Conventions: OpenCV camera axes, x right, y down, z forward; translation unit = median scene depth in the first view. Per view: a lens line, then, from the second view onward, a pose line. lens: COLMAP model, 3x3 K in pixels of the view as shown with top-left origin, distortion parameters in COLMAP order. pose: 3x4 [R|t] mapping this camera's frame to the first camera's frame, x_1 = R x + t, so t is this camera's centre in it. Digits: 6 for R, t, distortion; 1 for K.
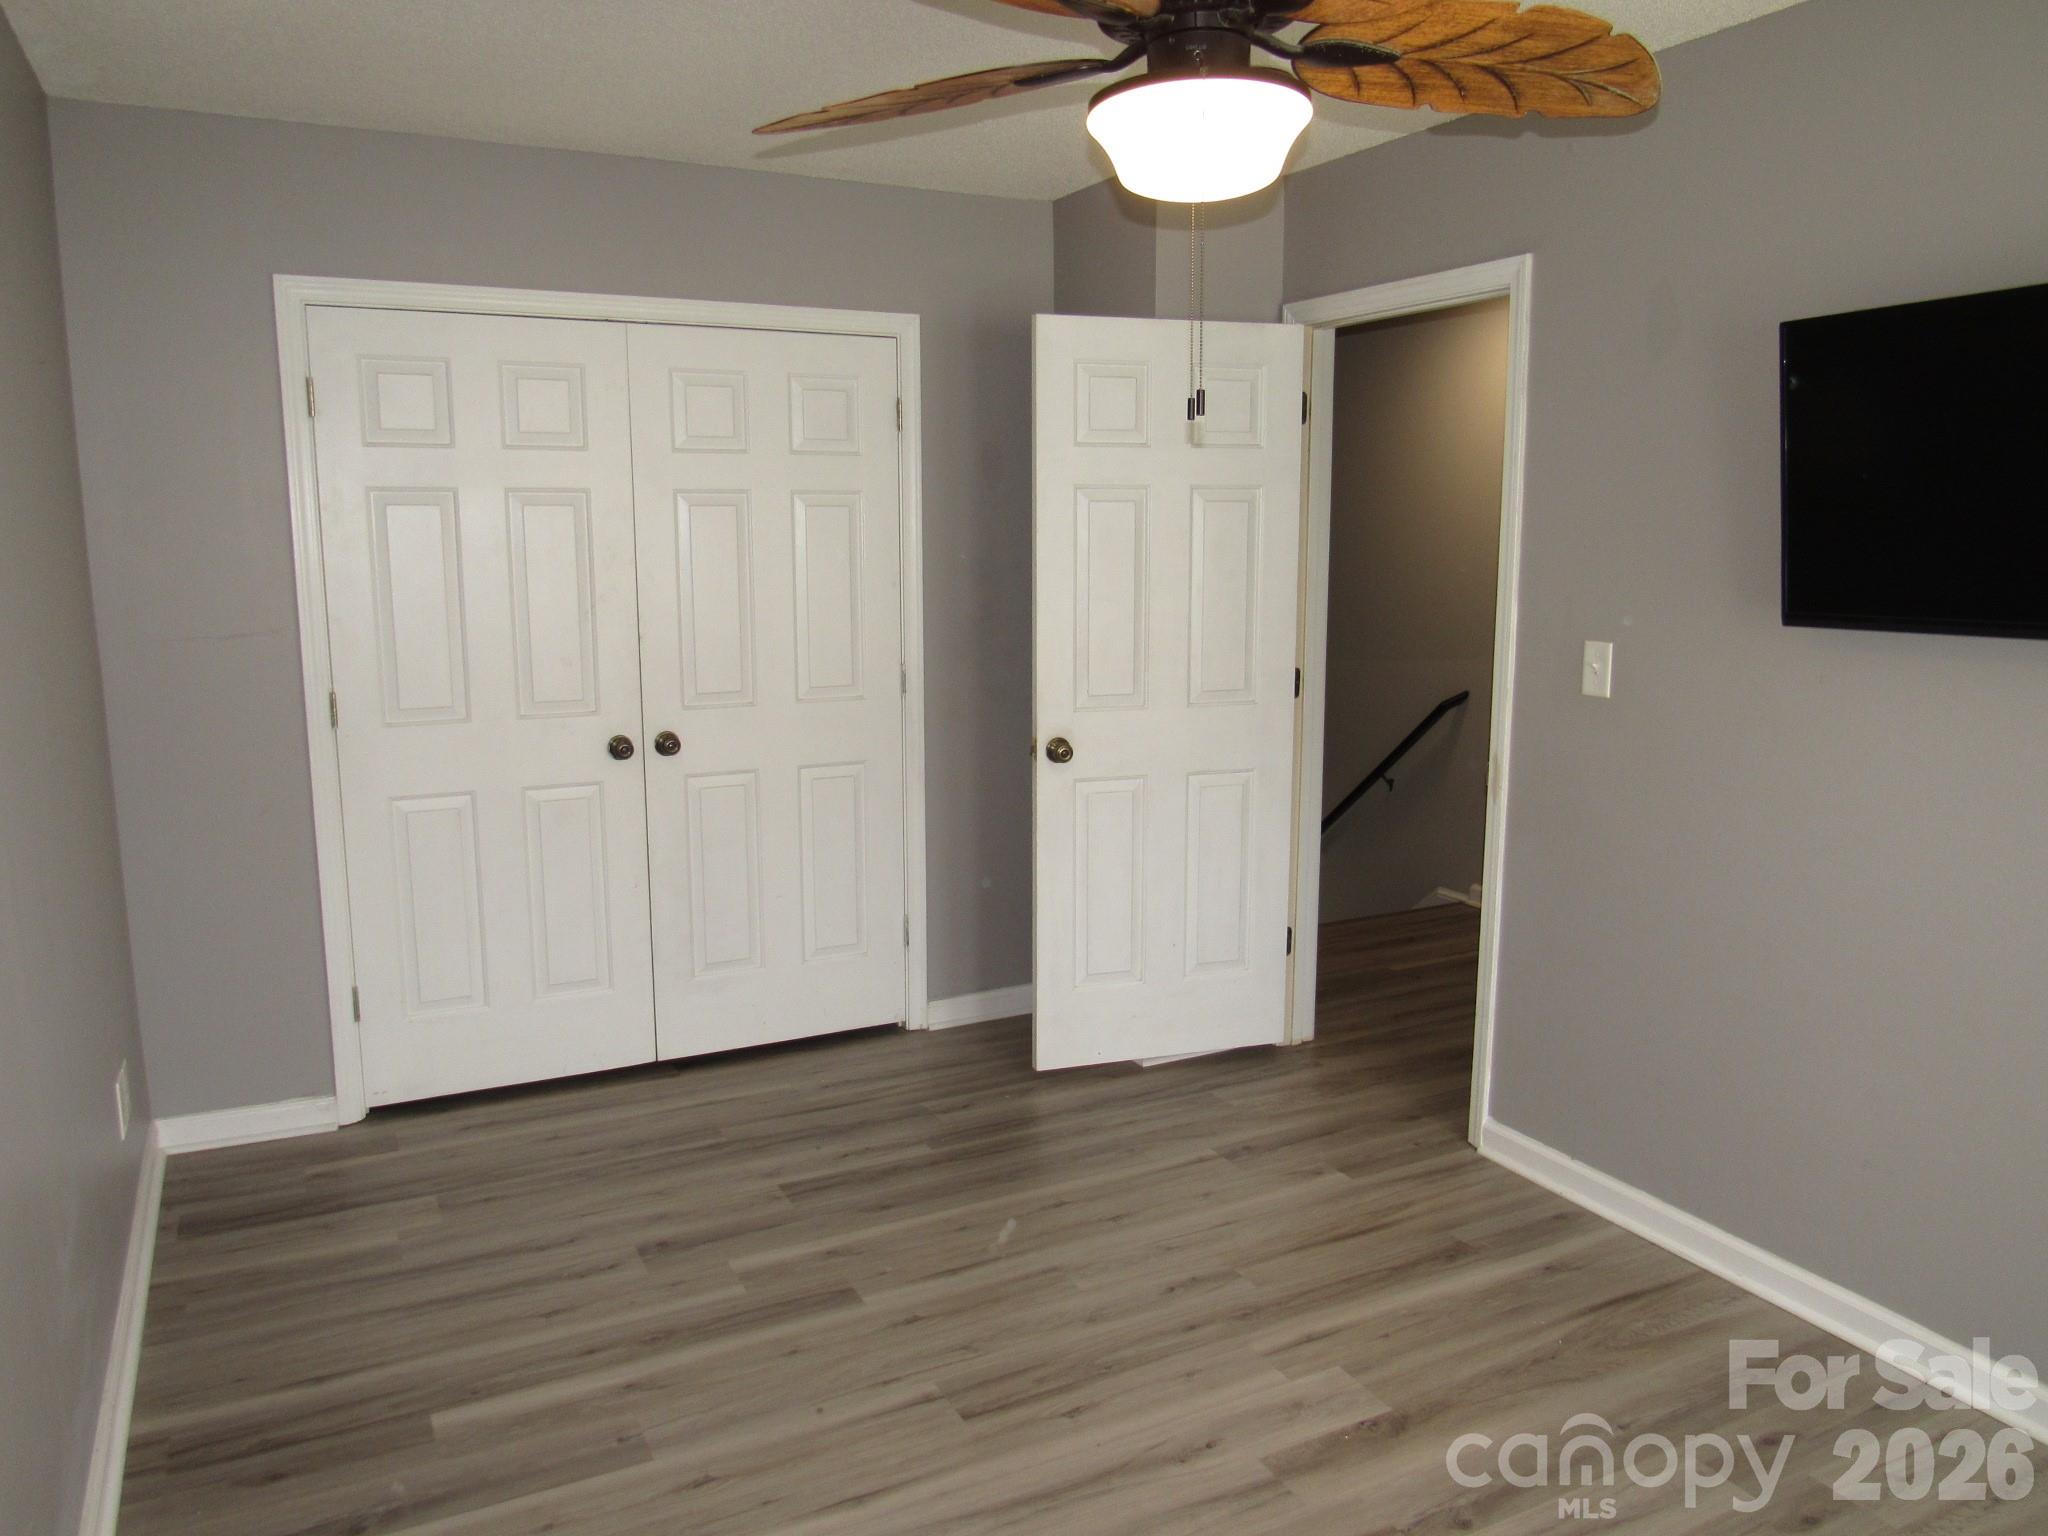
lens RADIAL K [[1474.9, 0, 1017.5], [0, 1474.9, 766.8], [0, 0, 1]] dist [-0.020400, 0.001551]
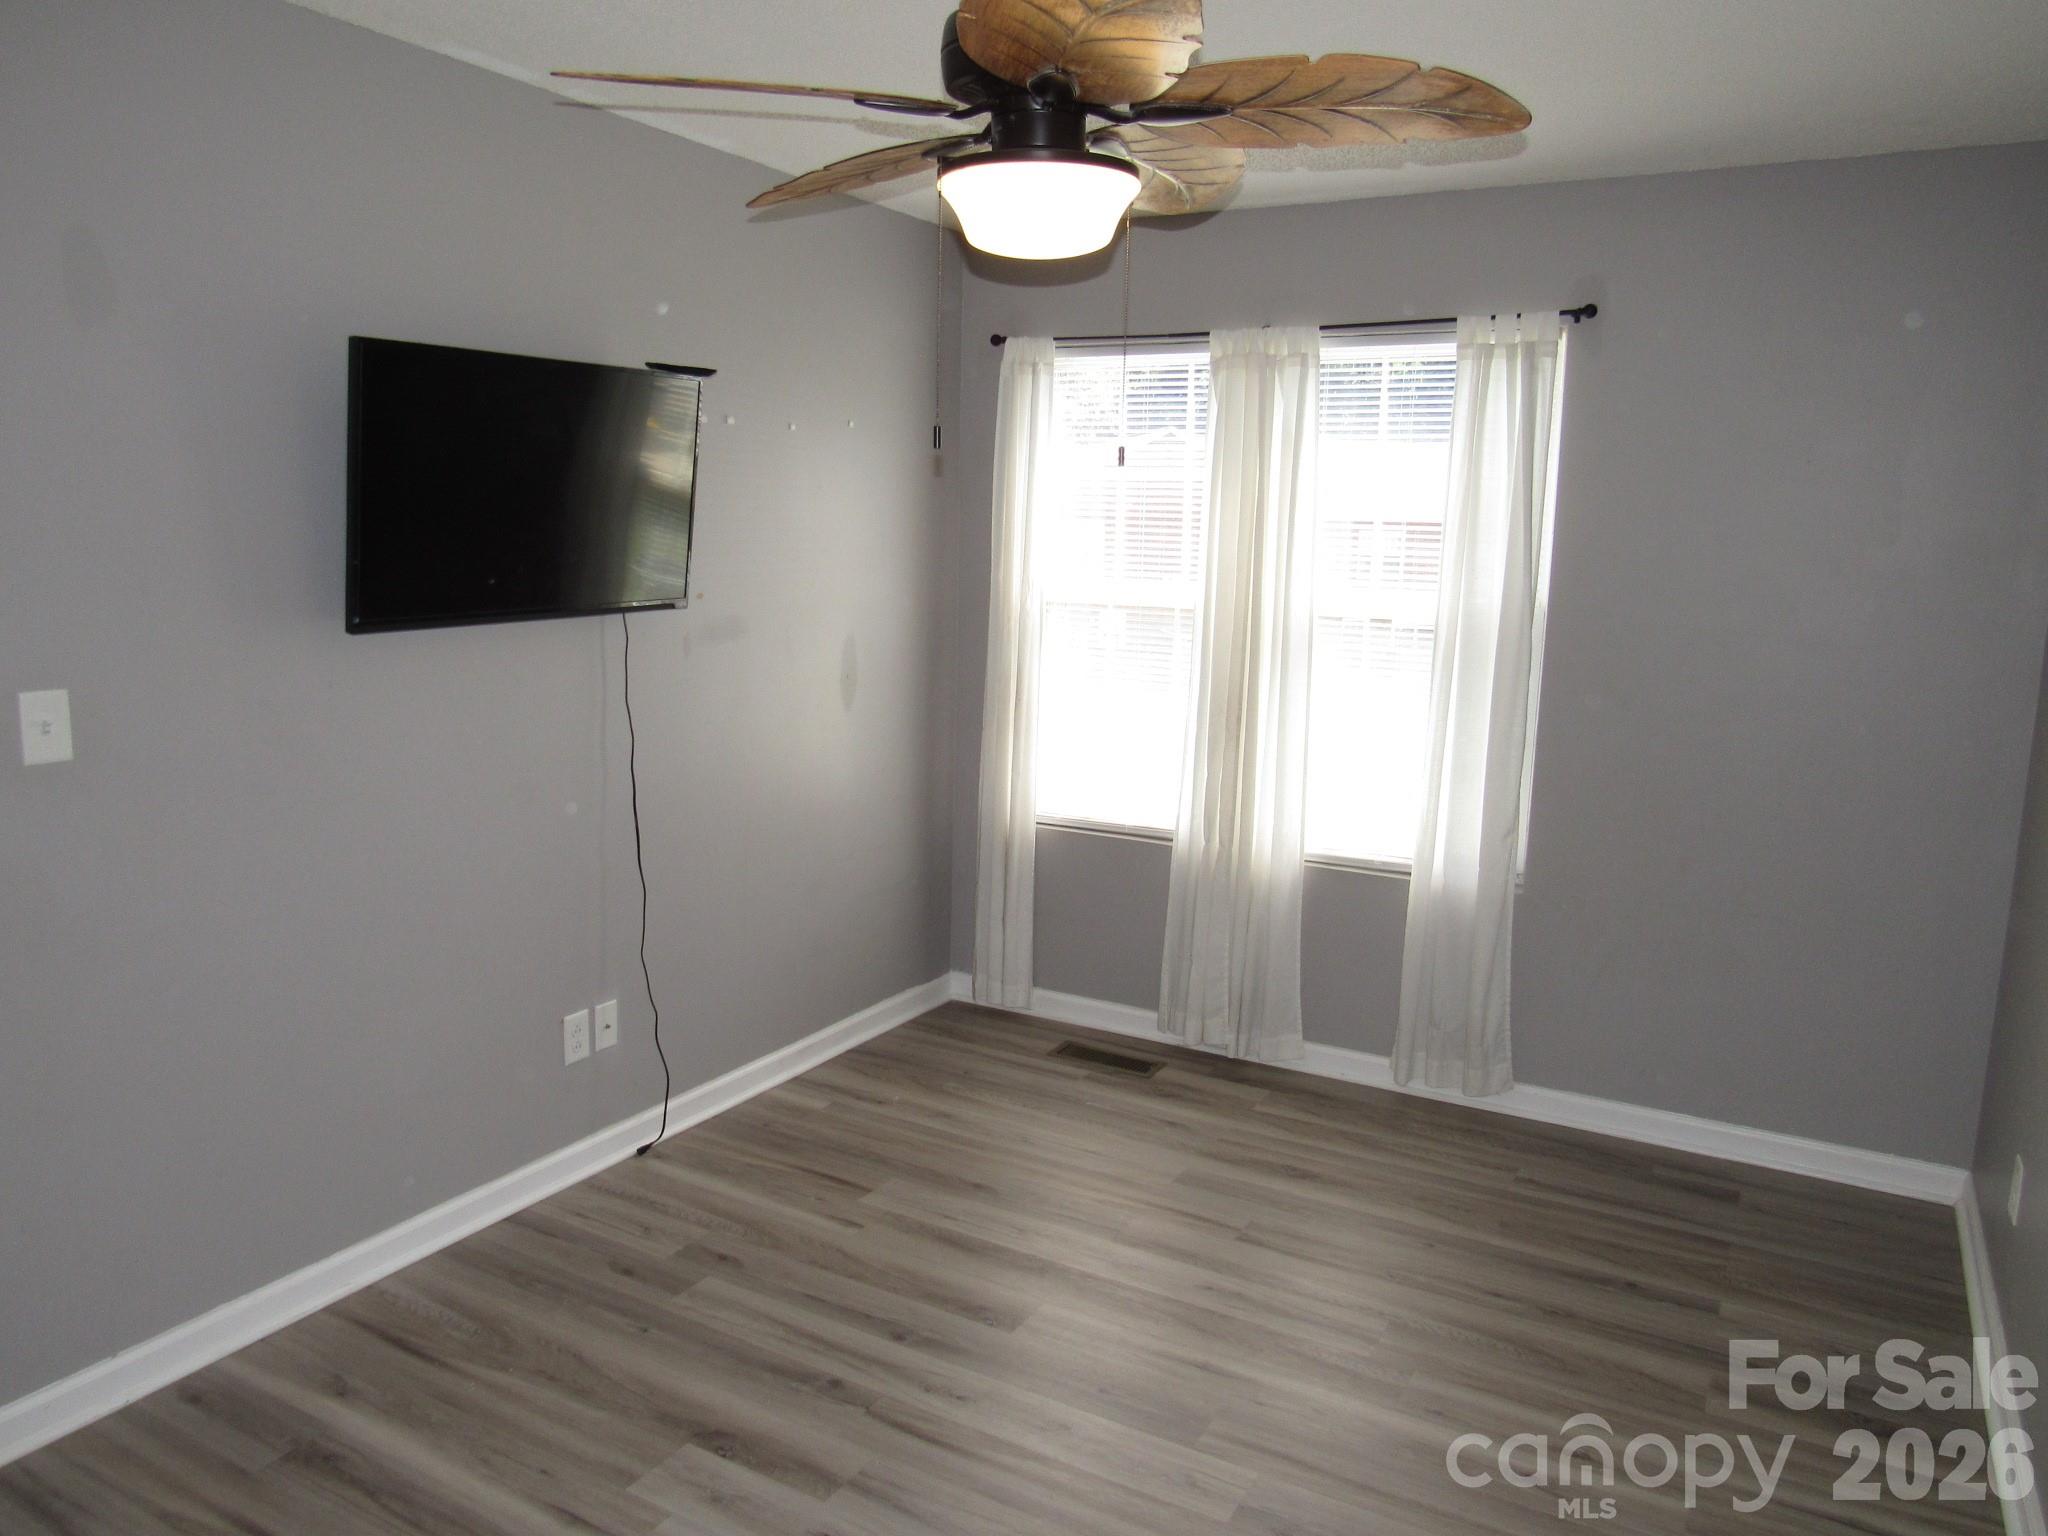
lens RADIAL K [[1474.9, 0, 1017.5], [0, 1474.9, 766.8], [0, 0, 1]] dist [-0.020400, 0.001551]
pose [[-0.530604, -0.144802, 0.835160, -0.547381], [0.126203, 0.960821, 0.246770, -0.186565], [-0.838172, 0.236337, -0.491541, 1.064275]]
